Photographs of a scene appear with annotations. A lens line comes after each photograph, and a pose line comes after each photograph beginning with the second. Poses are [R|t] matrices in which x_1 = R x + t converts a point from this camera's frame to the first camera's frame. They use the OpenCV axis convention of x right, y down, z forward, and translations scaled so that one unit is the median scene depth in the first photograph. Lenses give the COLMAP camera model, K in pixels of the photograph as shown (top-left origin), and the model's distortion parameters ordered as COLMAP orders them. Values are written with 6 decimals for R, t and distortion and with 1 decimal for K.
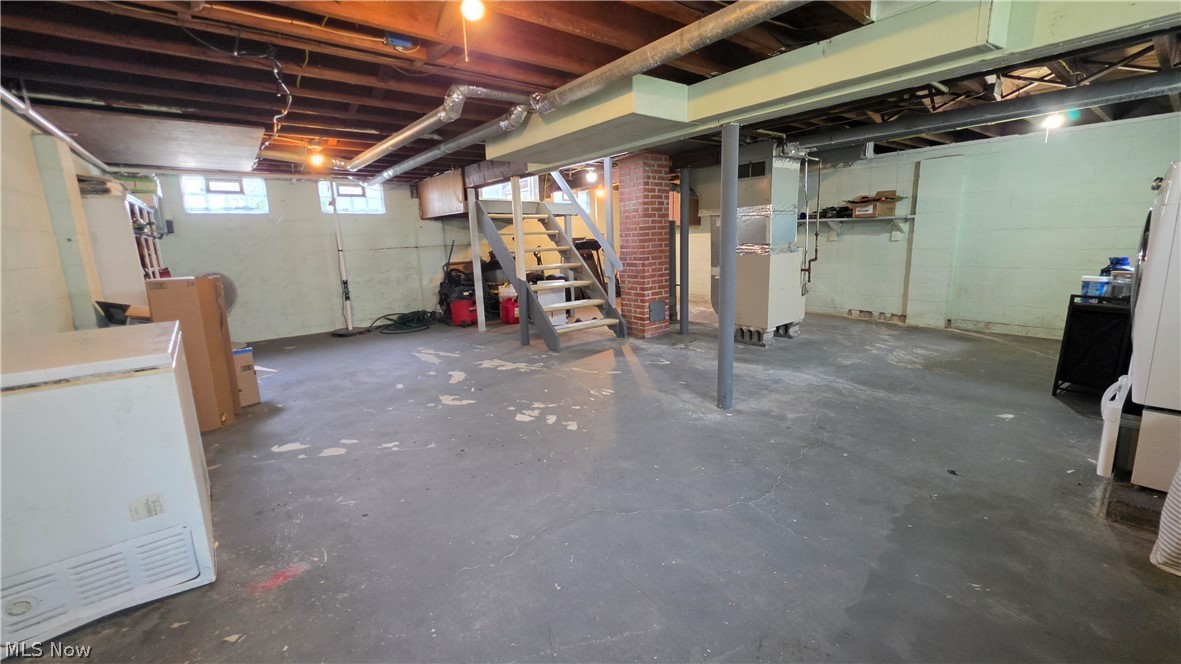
lens RADIAL K [[477.3, 0, 592.0], [0, 477.3, 328.8], [0, 0, 1]] dist [-0.001441, -0.000006]
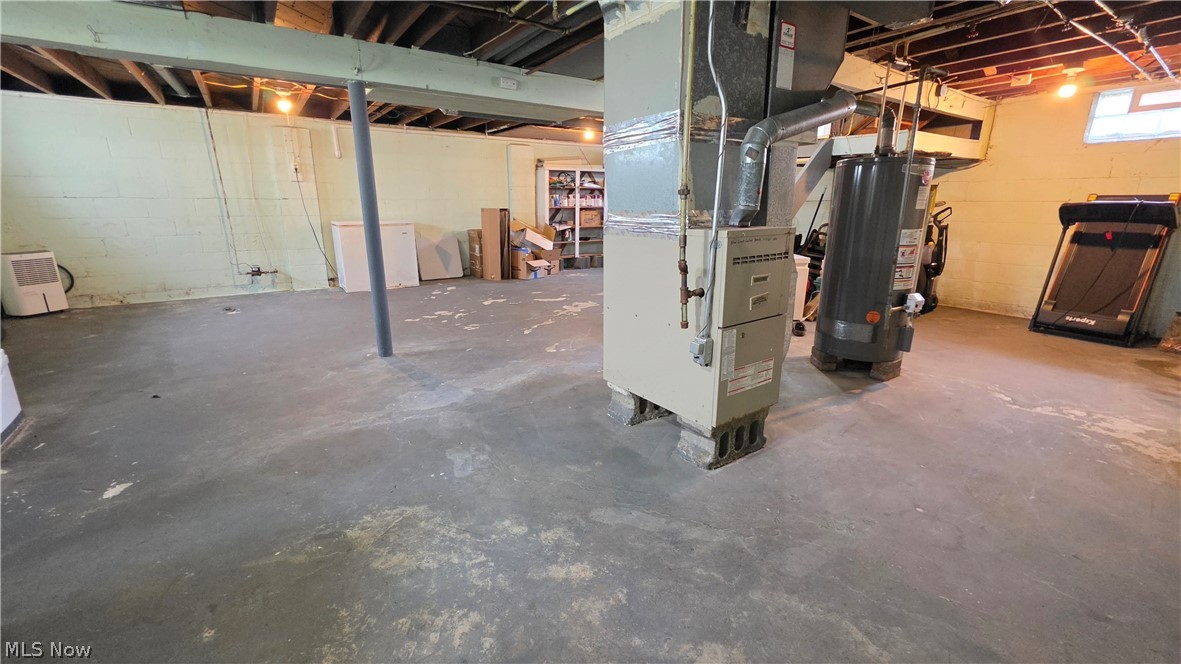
lens RADIAL K [[477.3, 0, 589.7], [0, 477.3, 327.3], [0, 0, 1]] dist [-0.001441, -0.000006]
pose [[-0.073027, 0.282464, -0.956494, 1.195026], [-0.193897, 0.936734, 0.291433, -0.283766], [0.978300, 0.206744, -0.013638, 1.380367]]
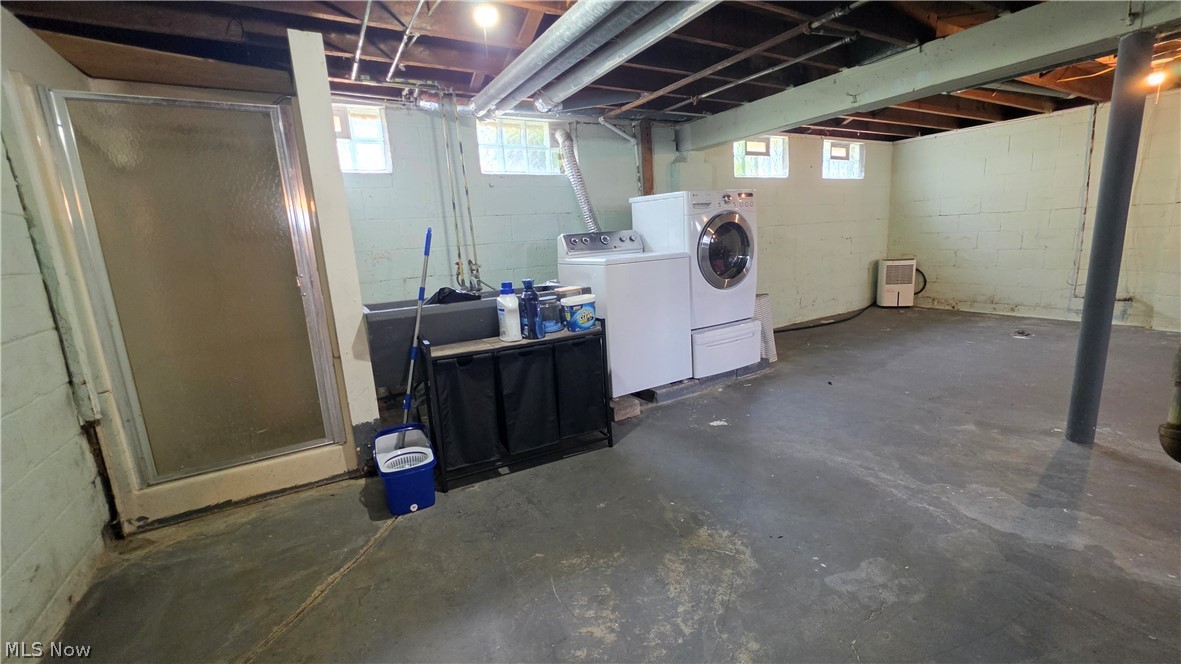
lens RADIAL K [[477.3, 0, 591.5], [0, 477.3, 327.7], [0, 0, 1]] dist [-0.001441, -0.000006]
pose [[-0.986732, 0.058676, 0.151382, 0.843225], [0.111679, 0.922076, 0.370544, -0.326649], [-0.117844, 0.382534, -0.916395, 1.600385]]
